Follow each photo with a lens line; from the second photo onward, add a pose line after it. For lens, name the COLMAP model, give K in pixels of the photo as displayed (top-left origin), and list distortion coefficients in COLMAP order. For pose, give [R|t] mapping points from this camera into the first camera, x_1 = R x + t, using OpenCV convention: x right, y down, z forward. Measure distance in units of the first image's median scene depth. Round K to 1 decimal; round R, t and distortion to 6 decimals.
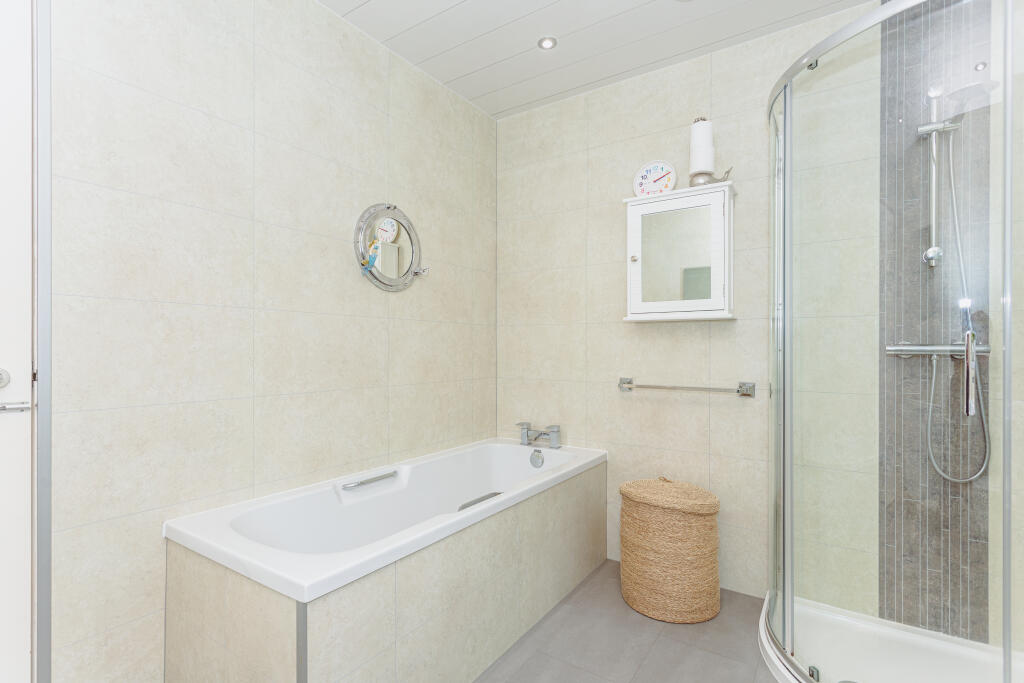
lens RADIAL K [[489.1, 0, 509.7], [0, 489.1, 351.7], [0, 0, 1]] dist [0.003142, -0.000138]
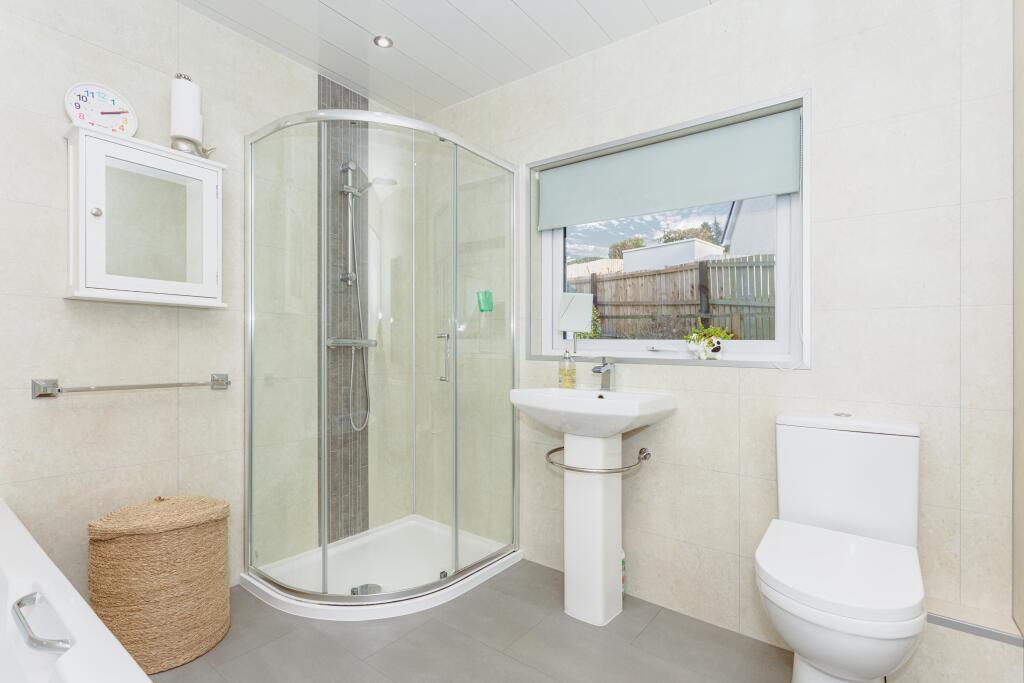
lens RADIAL K [[489.1, 0, 509.9], [0, 489.1, 344.1], [0, 0, 1]] dist [0.003142, -0.000138]
pose [[0.054335, 0.004858, 0.998511, -0.452095], [-0.013805, 0.999896, -0.004113, -0.001178], [-0.998427, -0.013560, 0.054396, 0.366108]]
